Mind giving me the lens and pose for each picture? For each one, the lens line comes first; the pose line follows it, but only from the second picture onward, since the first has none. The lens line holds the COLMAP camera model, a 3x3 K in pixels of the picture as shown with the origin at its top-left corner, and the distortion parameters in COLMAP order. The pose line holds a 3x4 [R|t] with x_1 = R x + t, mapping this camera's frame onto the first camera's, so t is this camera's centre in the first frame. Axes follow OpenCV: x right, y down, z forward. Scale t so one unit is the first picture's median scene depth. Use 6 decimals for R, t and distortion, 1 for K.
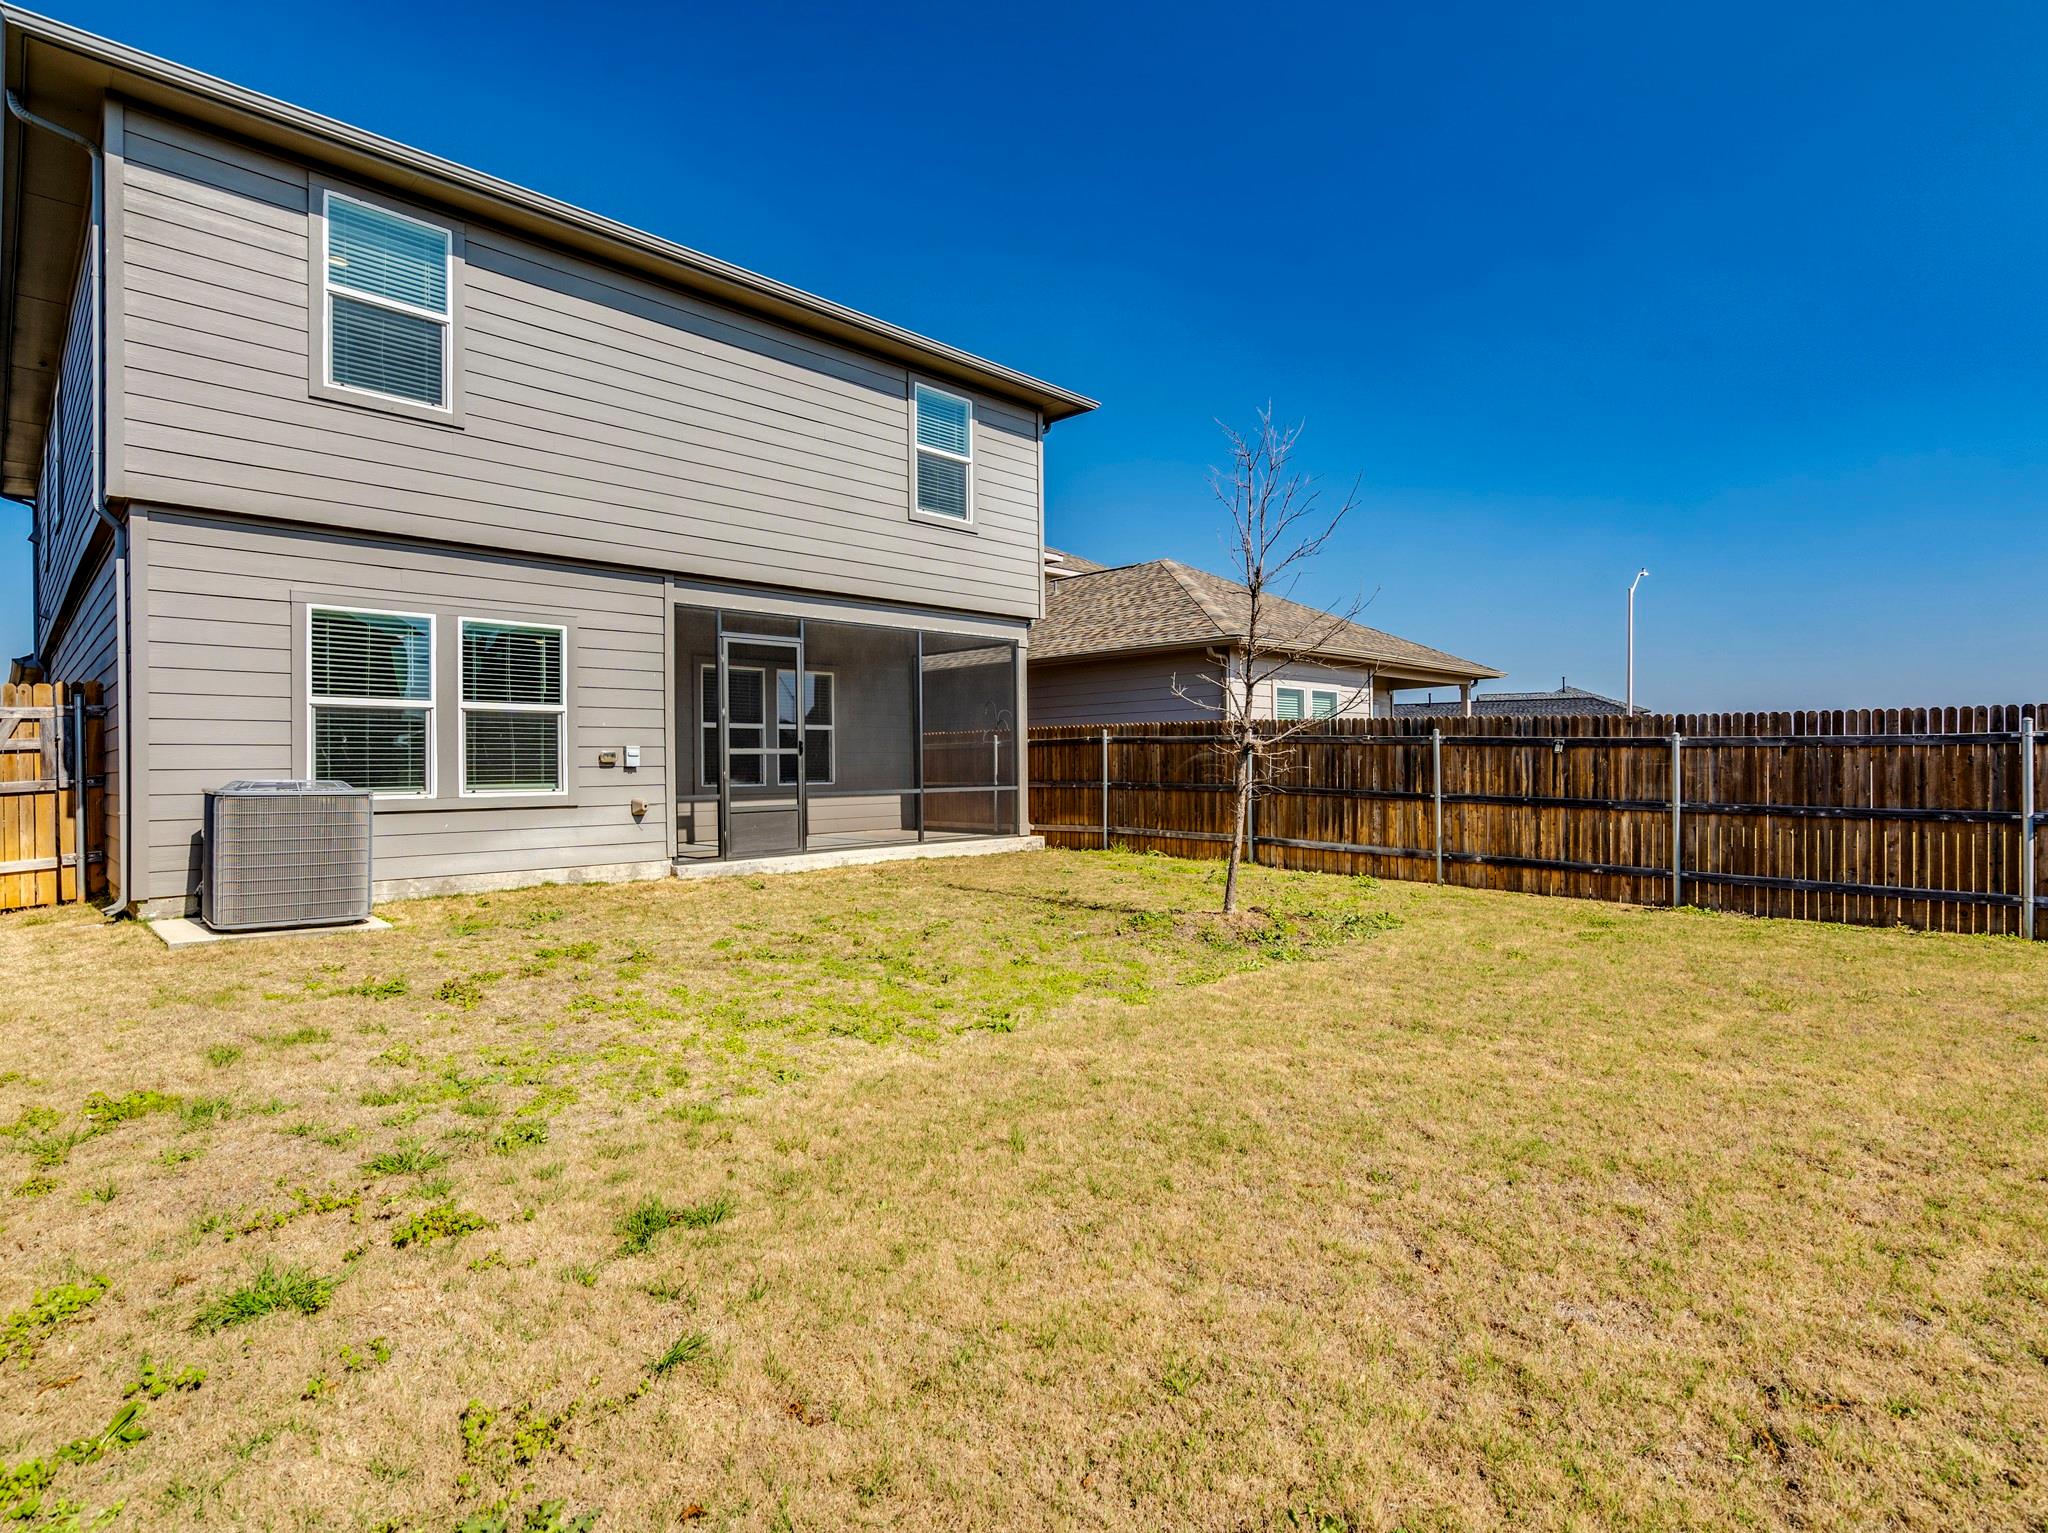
lens RADIAL K [[1061.8, 0, 1016.5], [0, 1061.8, 768.1], [0, 0, 1]] dist [-0.000041, 0.000487]
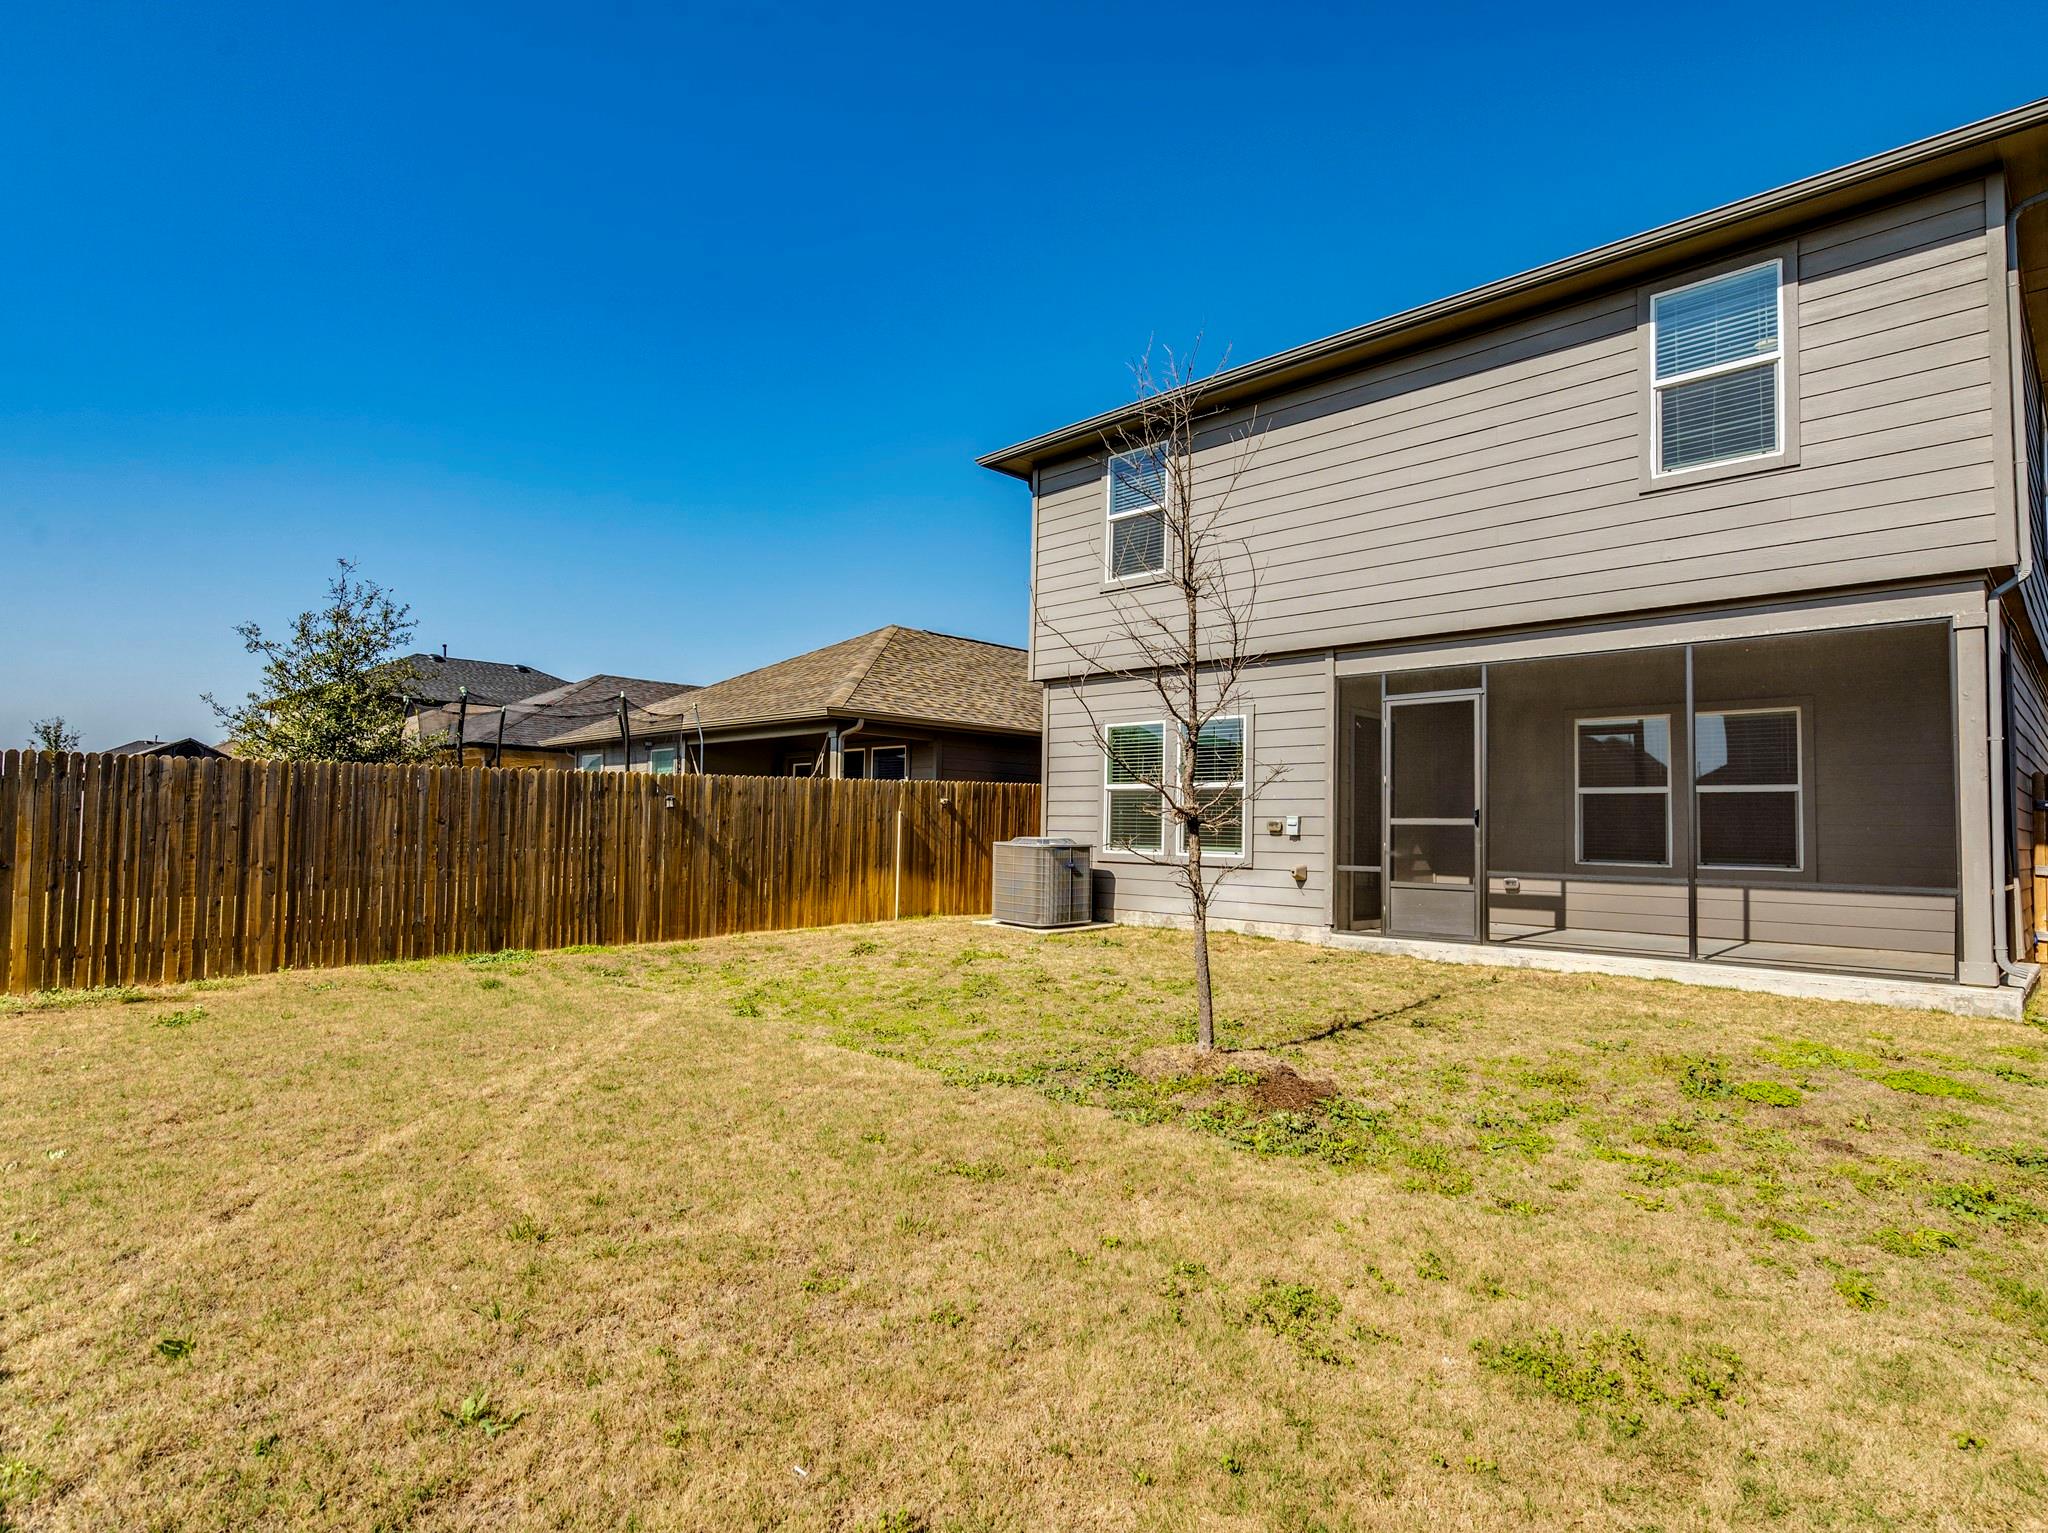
lens RADIAL K [[1061.8, 0, 1080.0], [0, 1061.8, 782.0], [0, 0, 1]] dist [-0.000041, 0.000487]
pose [[0.039951, -0.034899, -0.998592, 0.627659], [-0.019280, 0.999177, -0.035690, -0.011295], [0.999016, 0.020679, 0.039245, 0.651536]]
